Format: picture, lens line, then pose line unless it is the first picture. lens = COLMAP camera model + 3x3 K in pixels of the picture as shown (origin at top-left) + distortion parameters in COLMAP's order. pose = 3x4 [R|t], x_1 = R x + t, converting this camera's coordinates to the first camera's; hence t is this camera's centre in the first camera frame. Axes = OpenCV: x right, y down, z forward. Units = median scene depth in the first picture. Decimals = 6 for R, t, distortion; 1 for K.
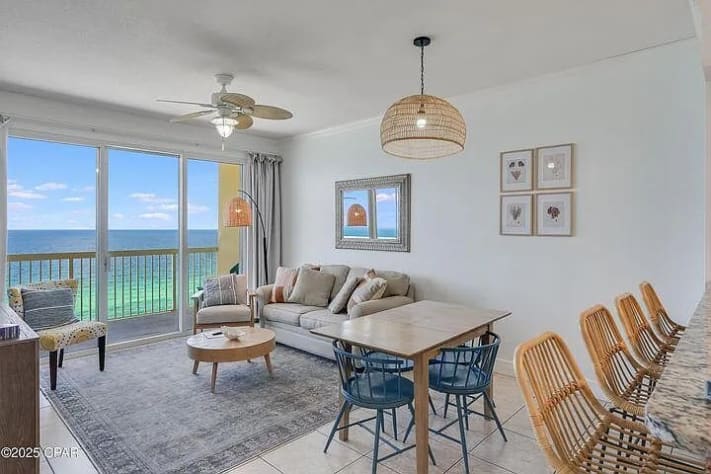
lens RADIAL K [[408.2, 0, 352.8], [0, 408.2, 225.0], [0, 0, 1]] dist [0.000742, 0.000216]
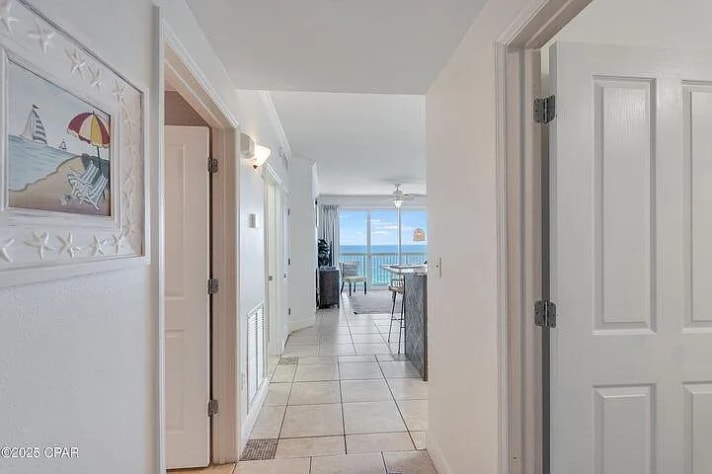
lens RADIAL K [[373.8, 0, 356.1], [0, 373.8, 241.5], [0, 0, 1]] dist [-0.003014, -0.000733]
pose [[0.741957, -0.004612, -0.670432, 1.030870], [0.005619, 0.999984, -0.000661, 0.004625], [0.670424, -0.003277, 0.741971, -0.908179]]
